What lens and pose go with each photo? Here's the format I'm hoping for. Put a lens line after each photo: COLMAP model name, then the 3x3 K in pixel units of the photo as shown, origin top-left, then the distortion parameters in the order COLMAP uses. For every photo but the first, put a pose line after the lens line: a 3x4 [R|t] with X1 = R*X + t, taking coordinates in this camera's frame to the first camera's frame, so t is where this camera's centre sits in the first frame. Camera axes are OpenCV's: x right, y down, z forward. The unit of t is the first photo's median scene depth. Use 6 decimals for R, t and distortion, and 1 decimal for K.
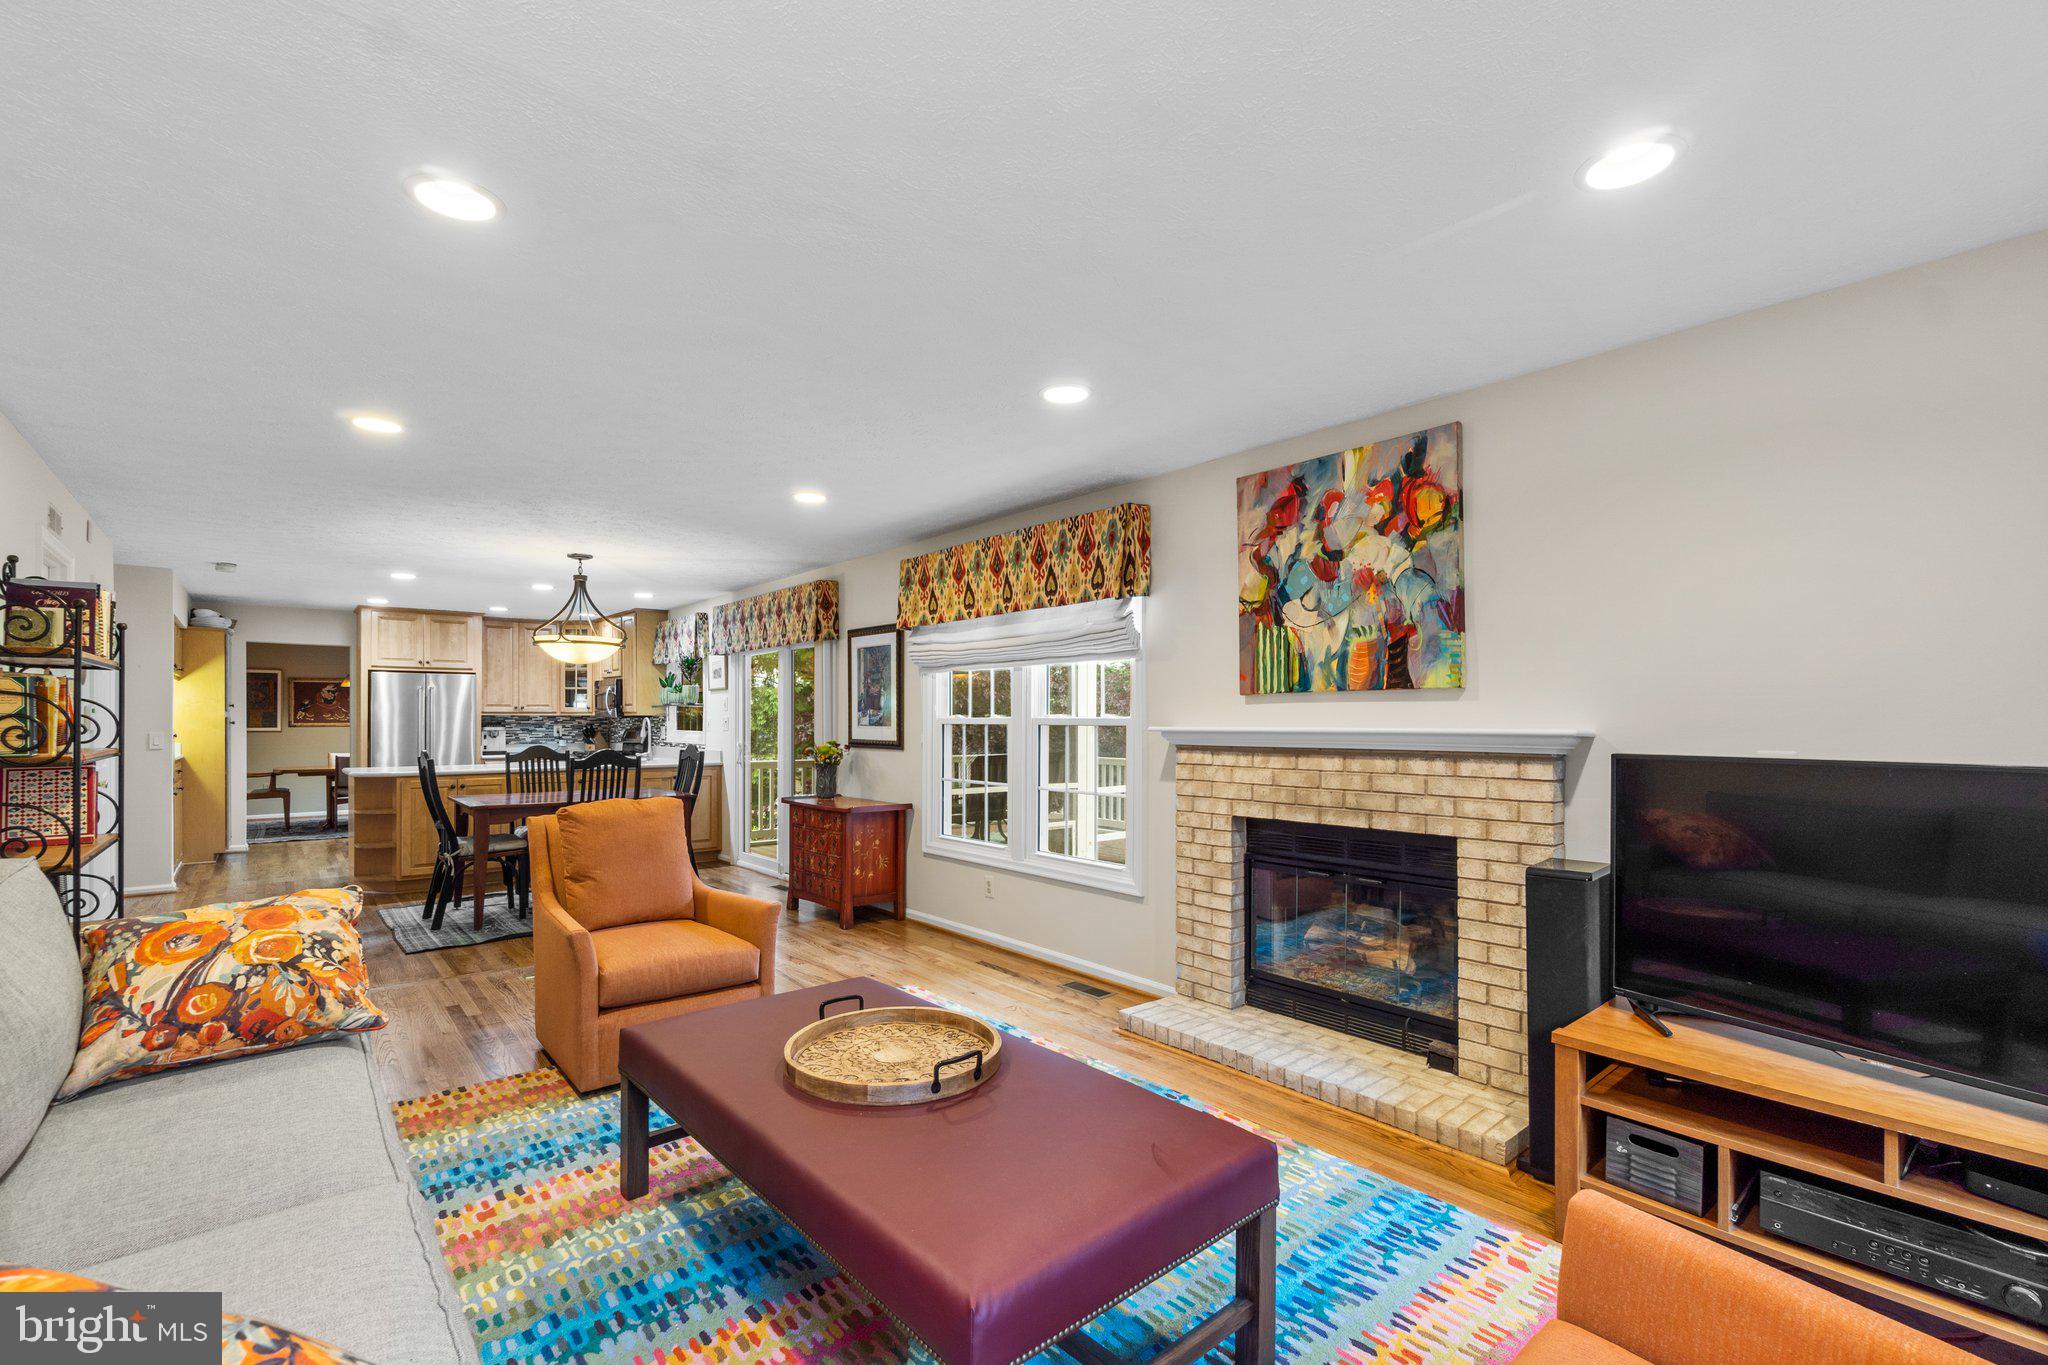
lens RADIAL K [[893.3, 0, 1032.2], [0, 893.3, 717.2], [0, 0, 1]] dist [0.001370, 0.000598]
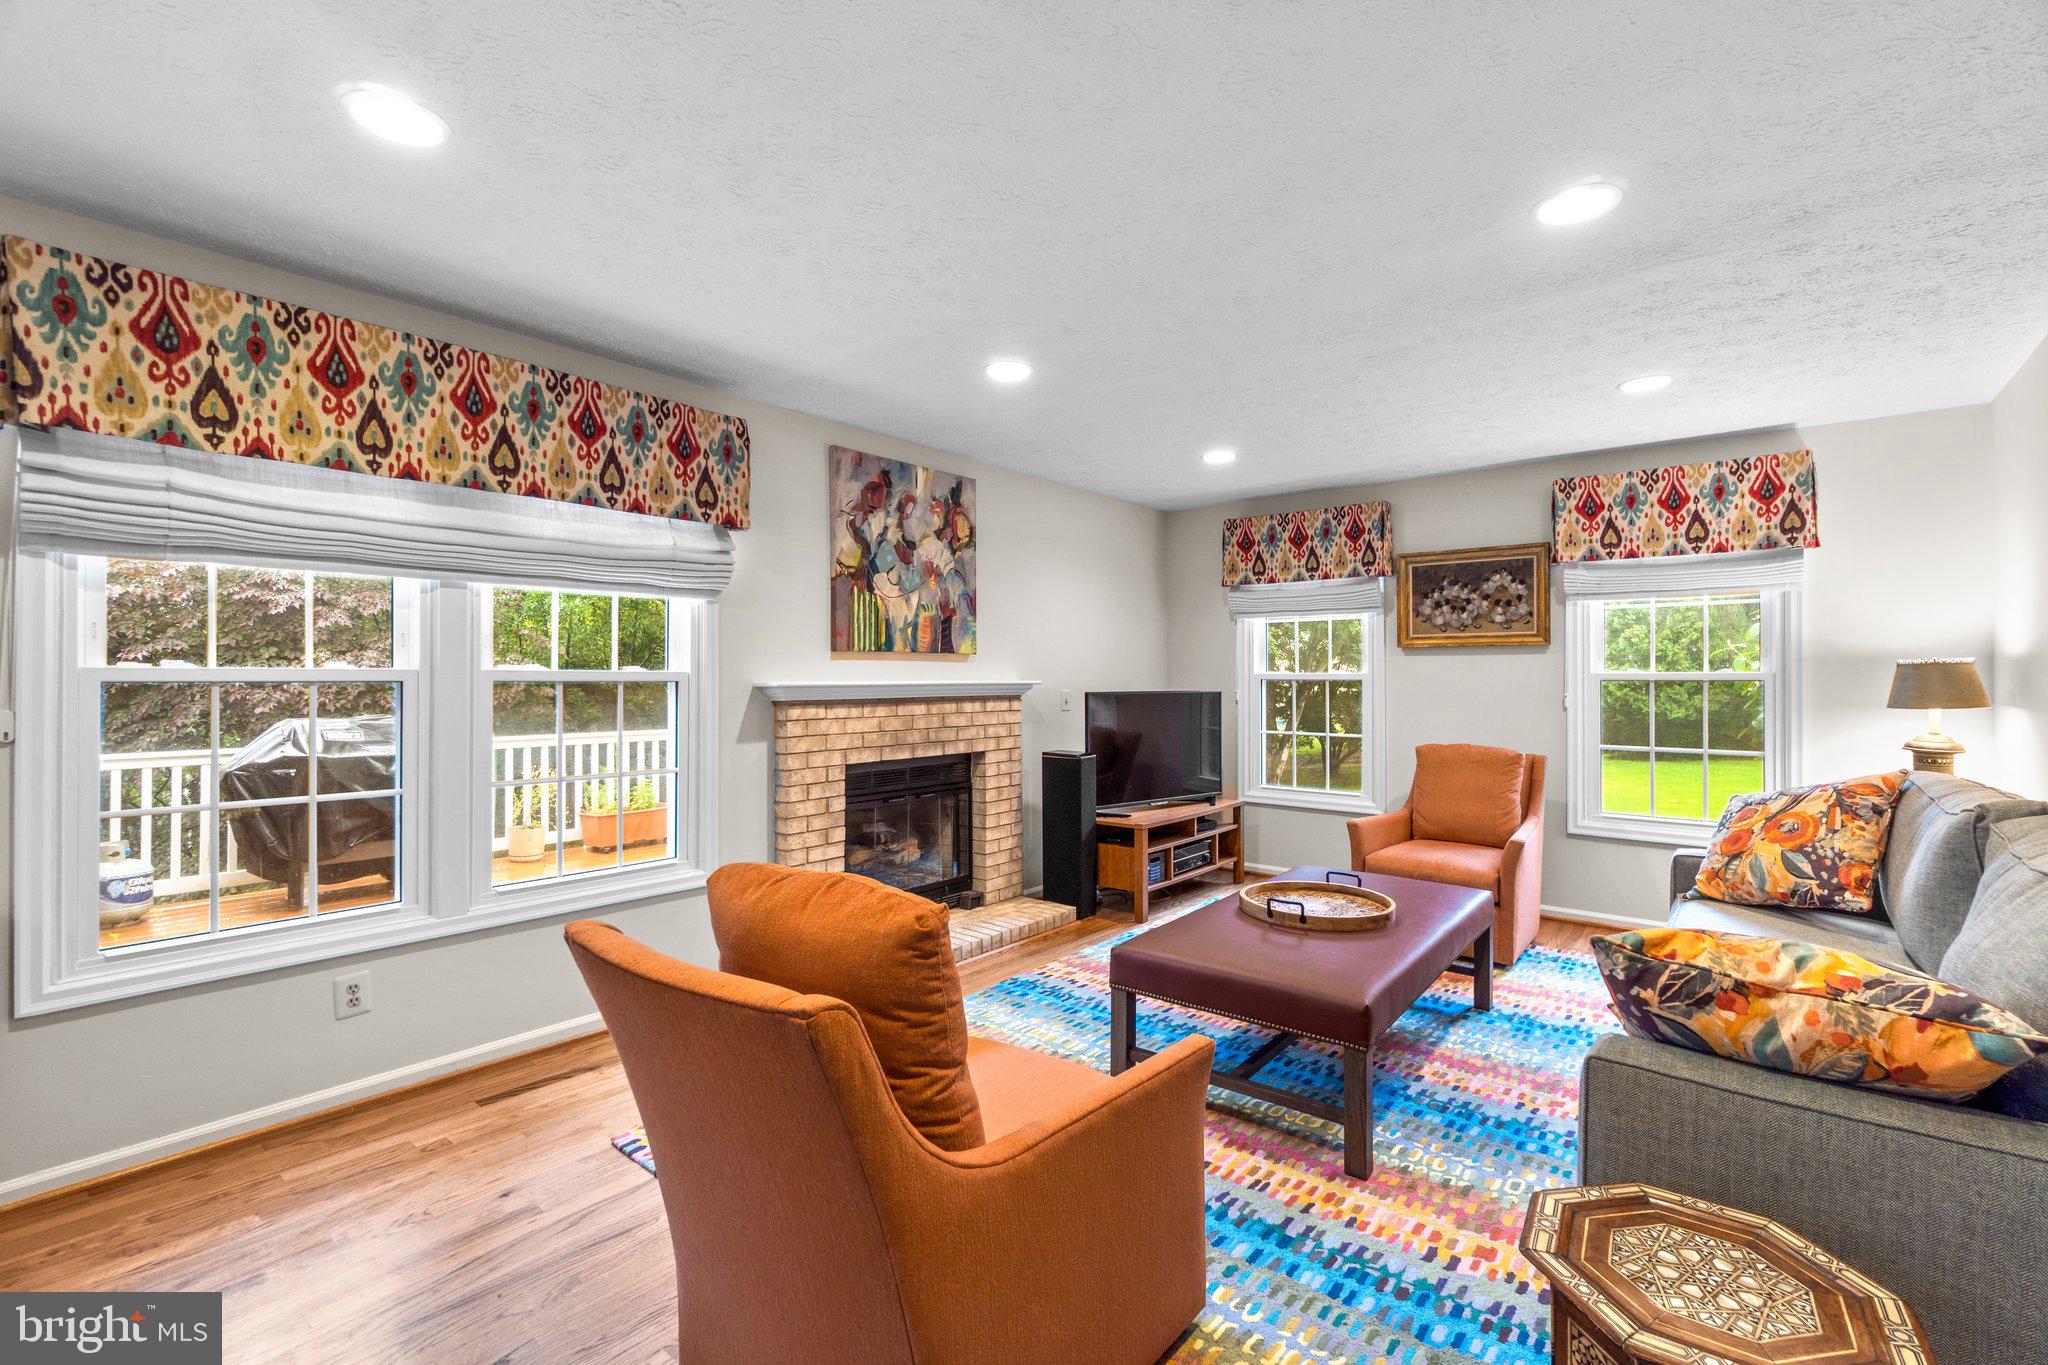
lens RADIAL K [[893.3, 0, 999.3], [0, 893.3, 674.1], [0, 0, 1]] dist [0.001370, 0.000598]
pose [[-0.154277, 0.003632, 0.988021, -0.942635], [-0.005566, 0.999974, -0.004545, 0.006903], [-0.988012, -0.006201, -0.154253, 1.085128]]
